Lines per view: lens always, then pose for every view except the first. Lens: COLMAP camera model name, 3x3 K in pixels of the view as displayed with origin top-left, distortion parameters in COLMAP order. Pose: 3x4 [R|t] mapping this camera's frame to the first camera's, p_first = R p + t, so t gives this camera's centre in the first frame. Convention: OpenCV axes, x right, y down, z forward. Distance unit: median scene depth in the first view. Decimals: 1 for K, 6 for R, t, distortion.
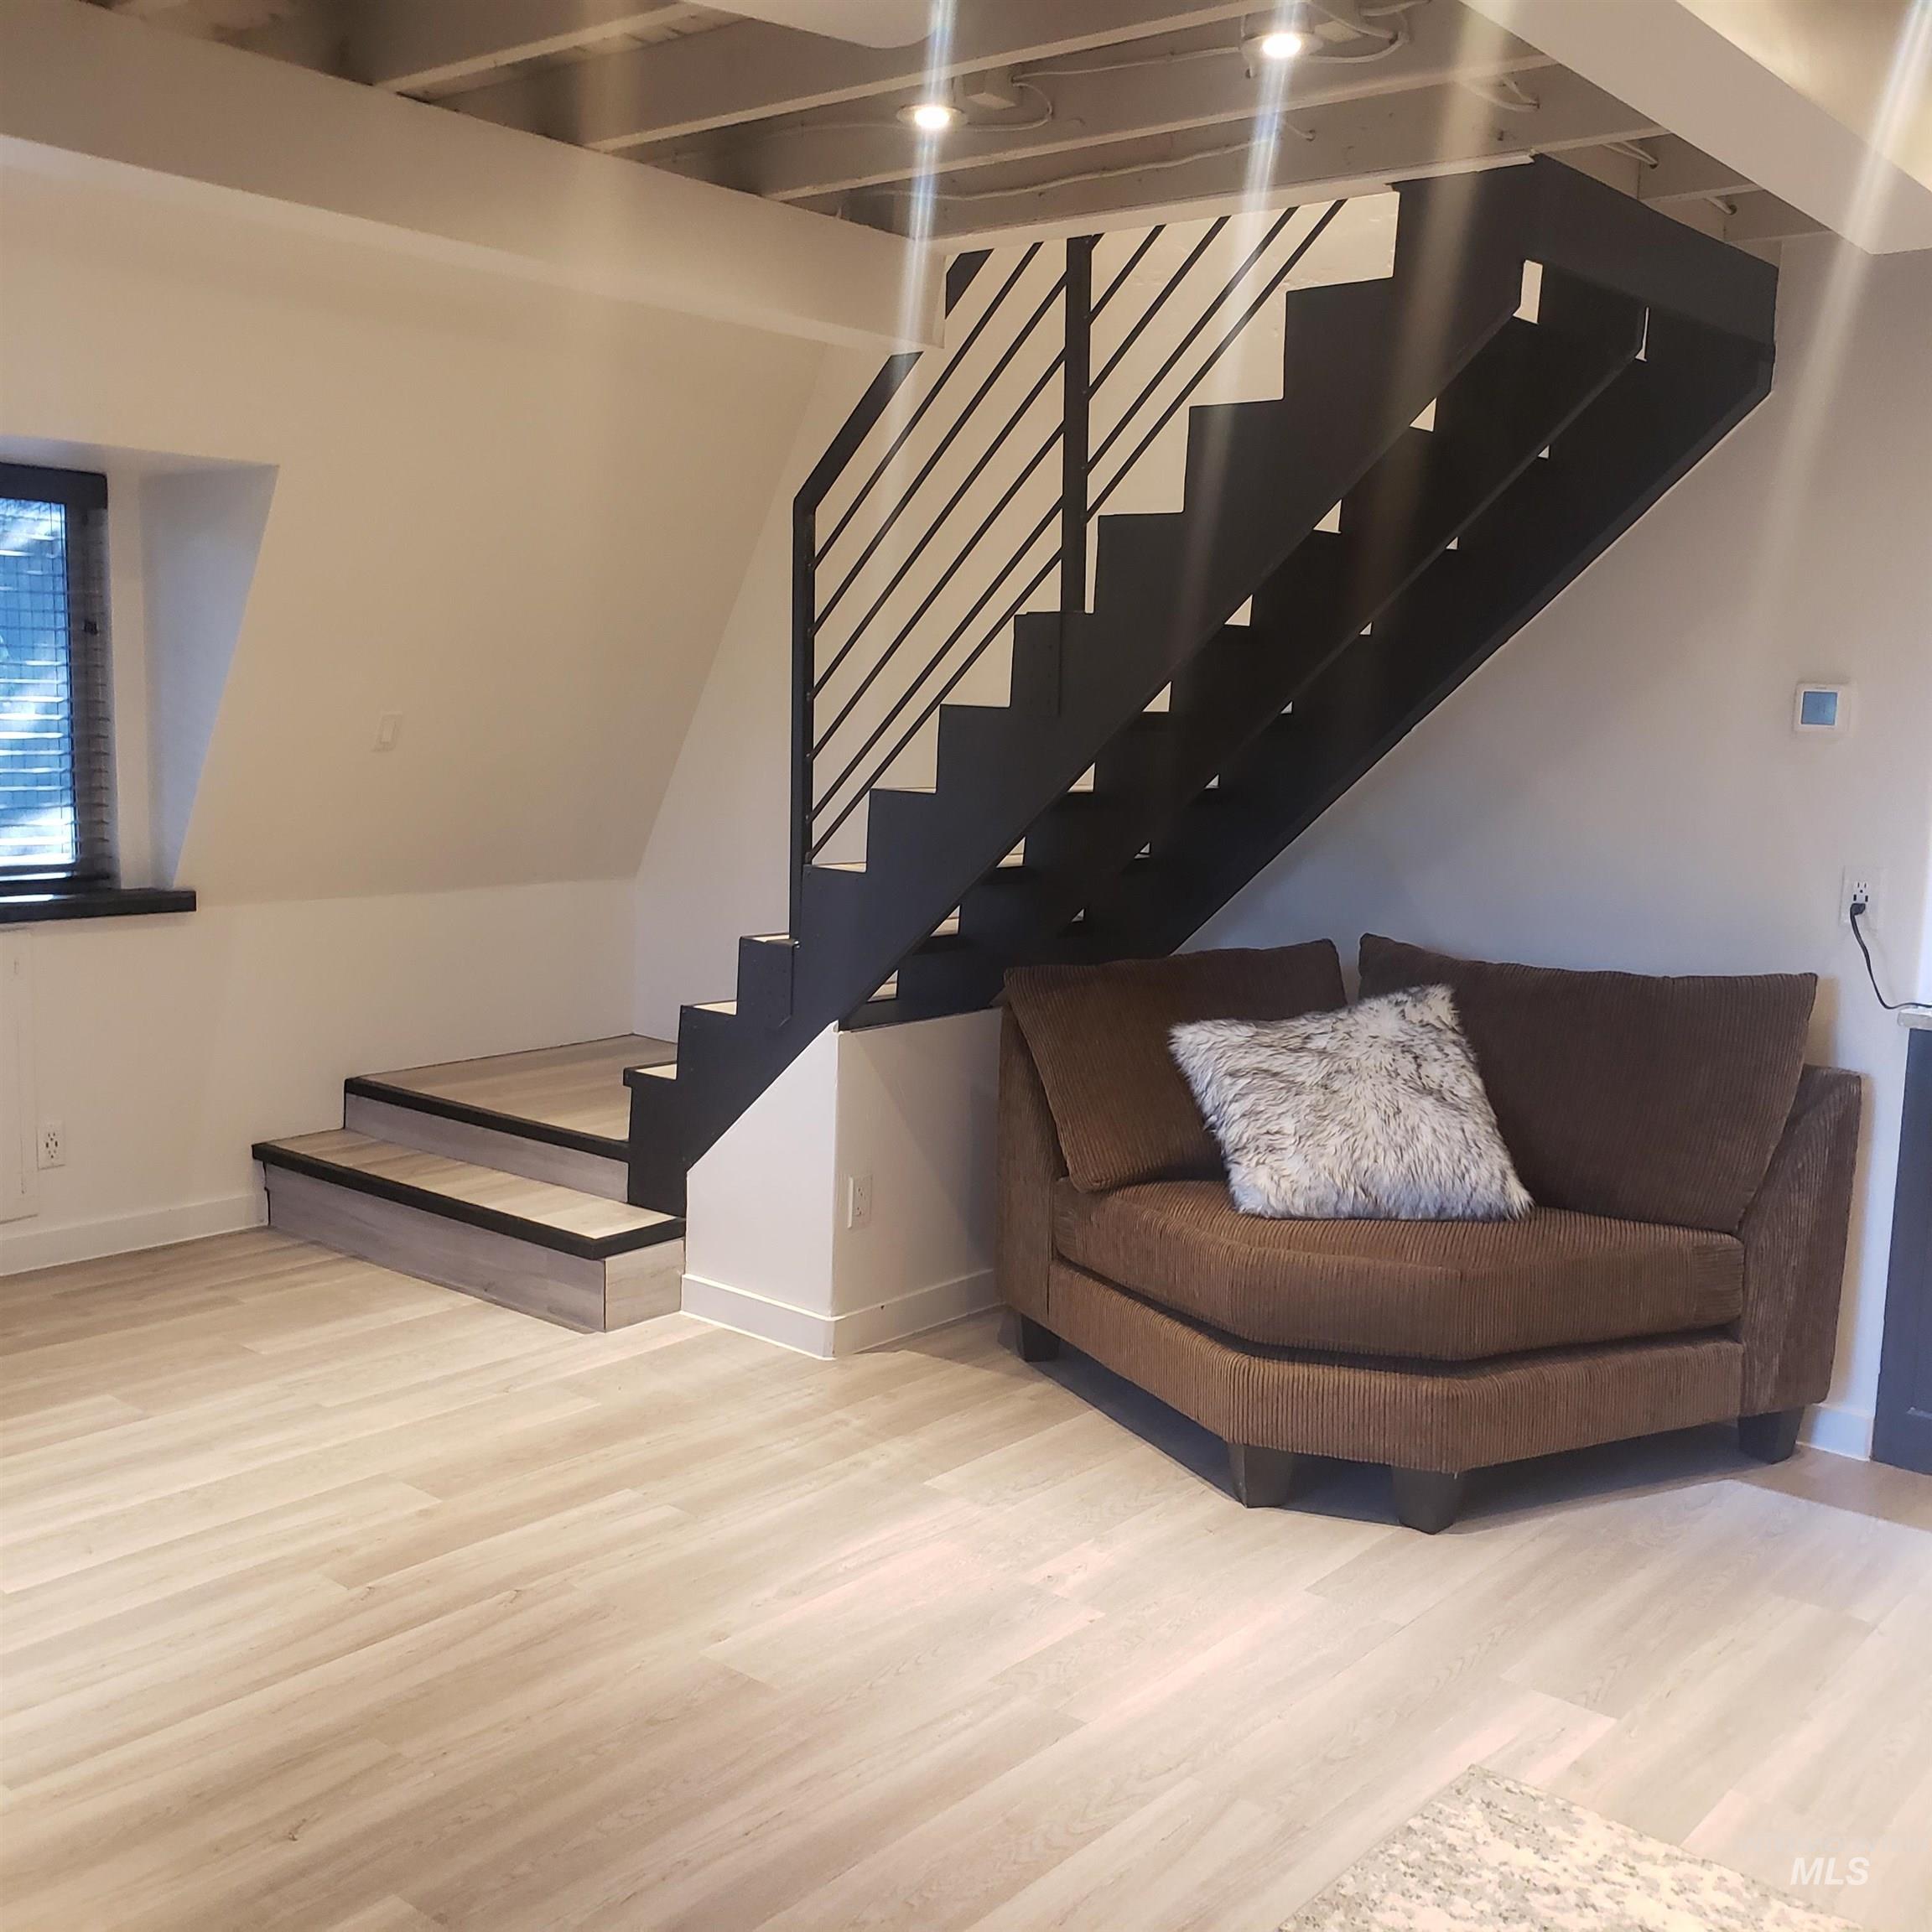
lens RADIAL K [[2034.3, 0, 971.4], [0, 2034.3, 1001.3], [0, 0, 1]] dist [0.025794, -0.040366]
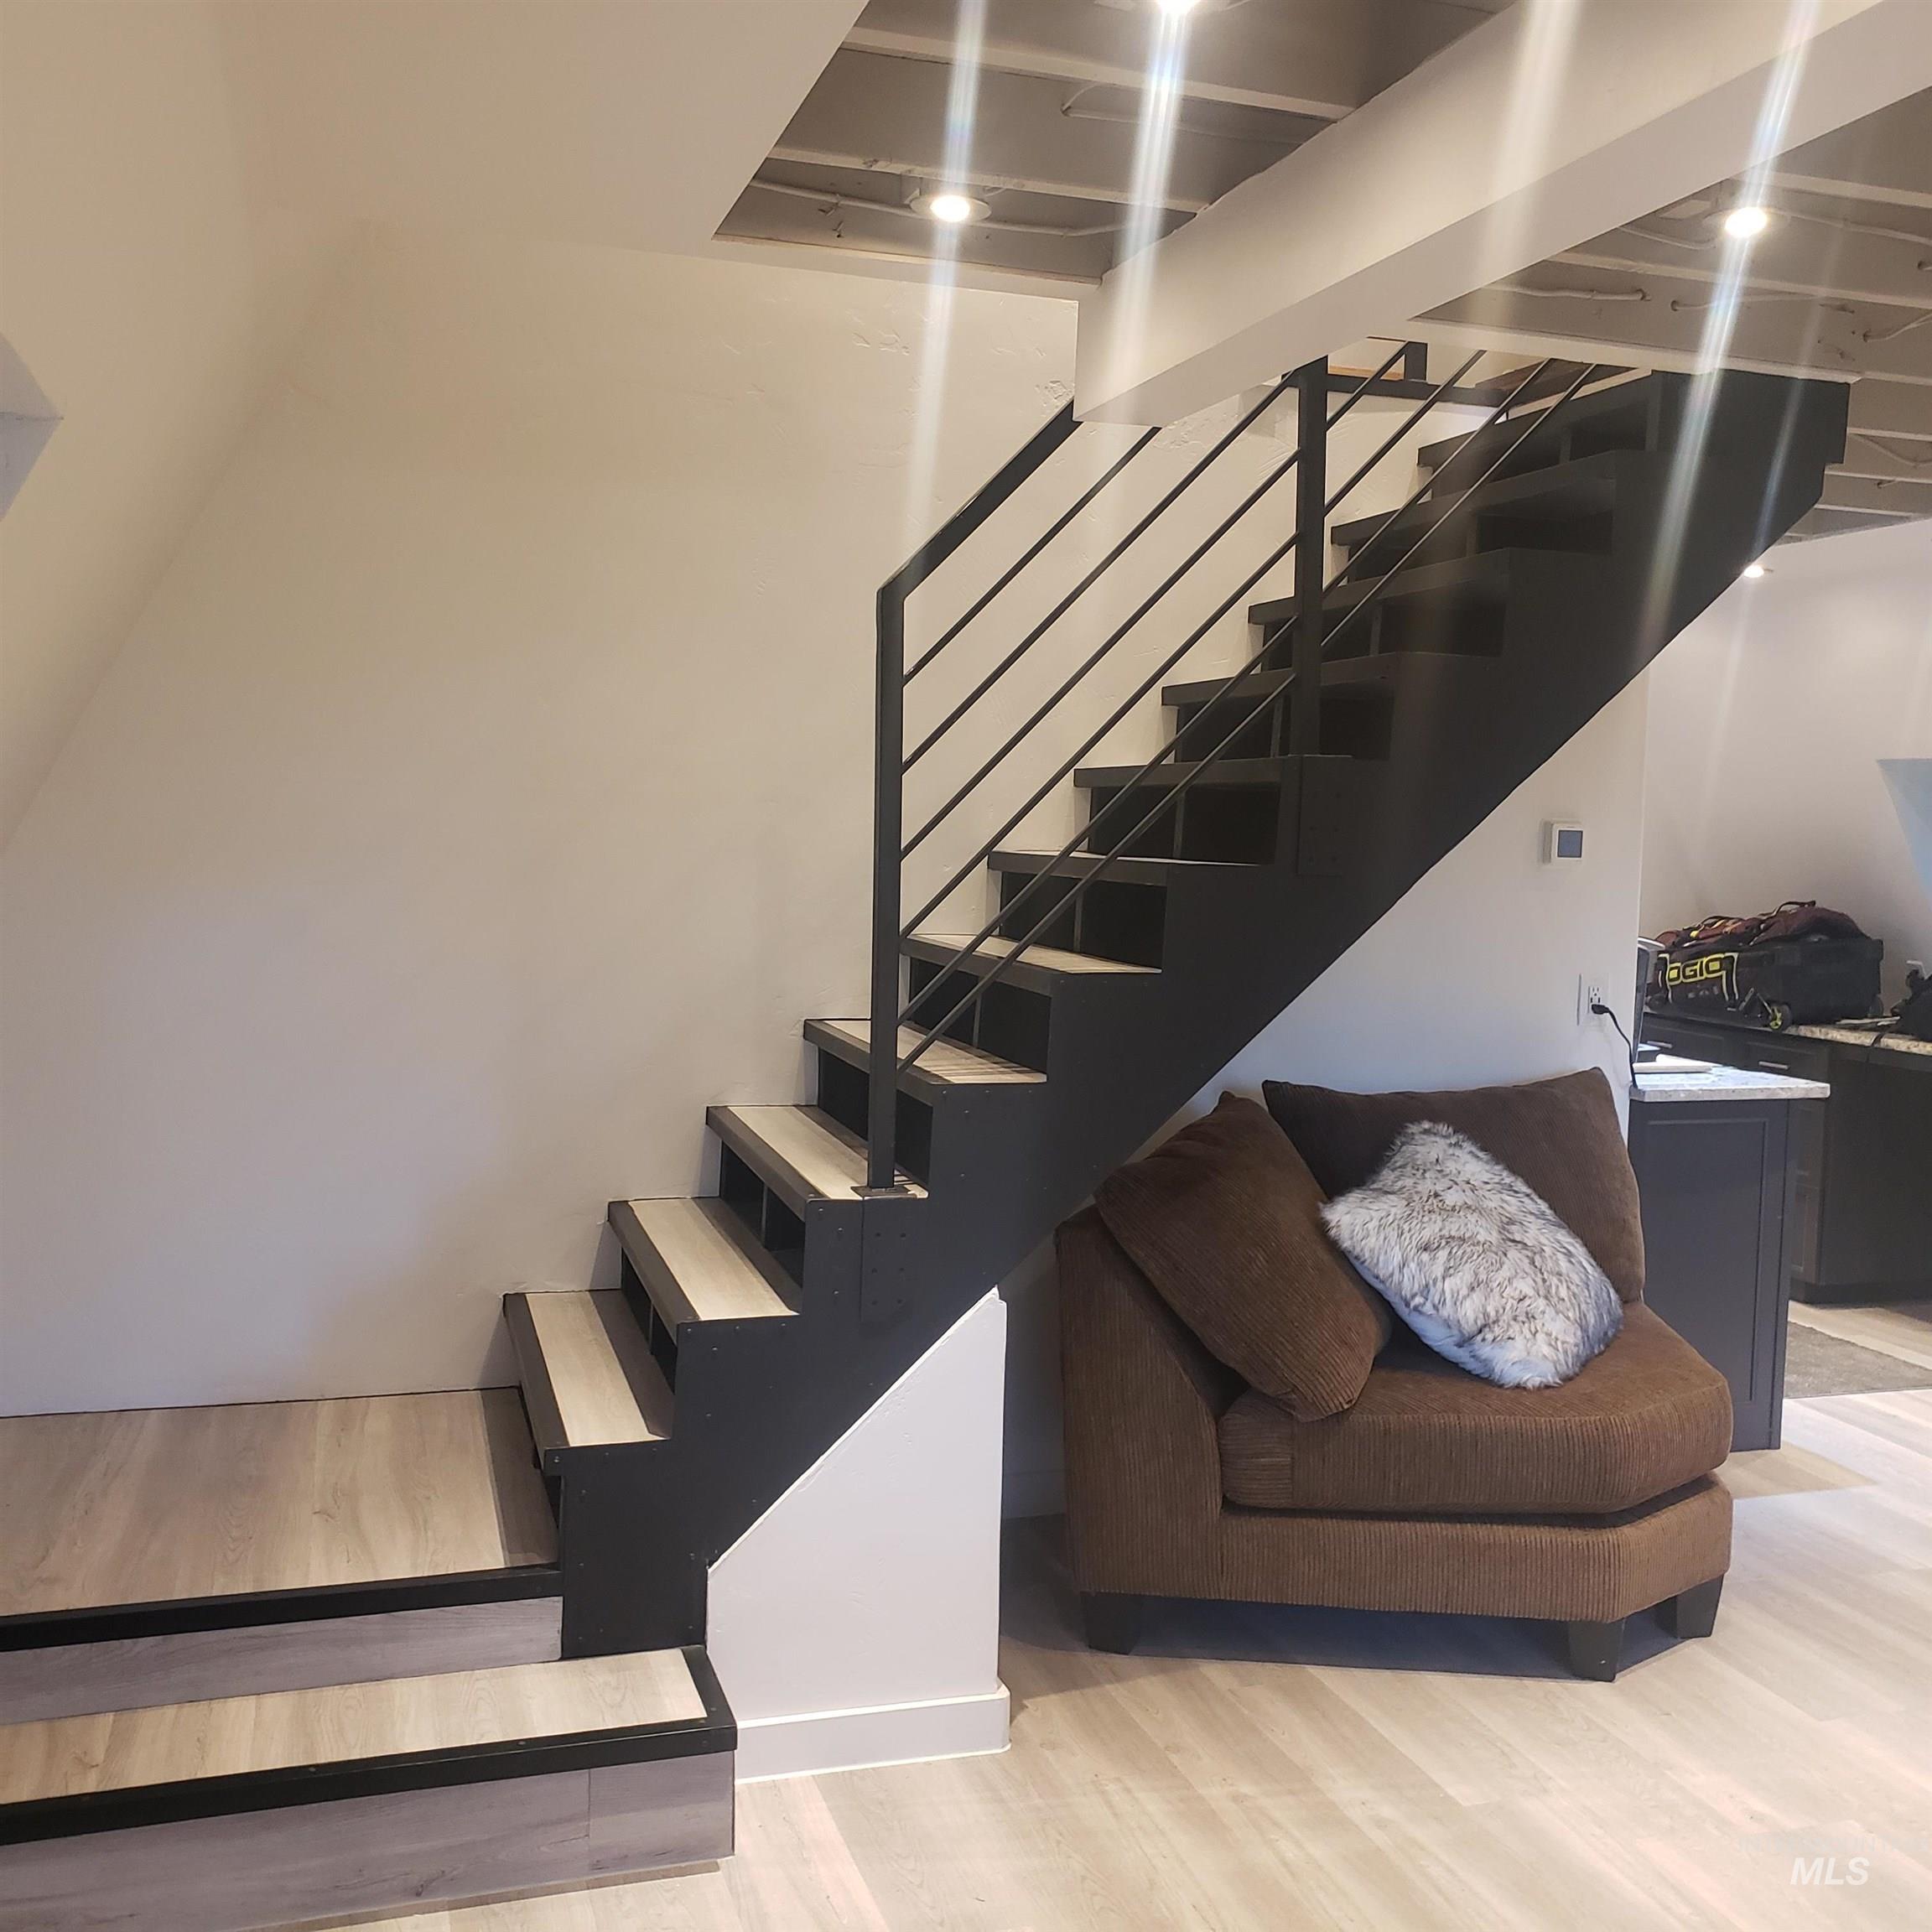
lens RADIAL K [[2036.9, 0, 968.4], [0, 2036.9, 988.6], [0, 0, 1]] dist [-0.005158, -0.019234]
pose [[0.537000, -0.086730, 0.839112, -0.805598], [0.129775, 0.991353, 0.019414, -0.135921], [-0.833540, 0.098470, 0.543612, 0.696422]]
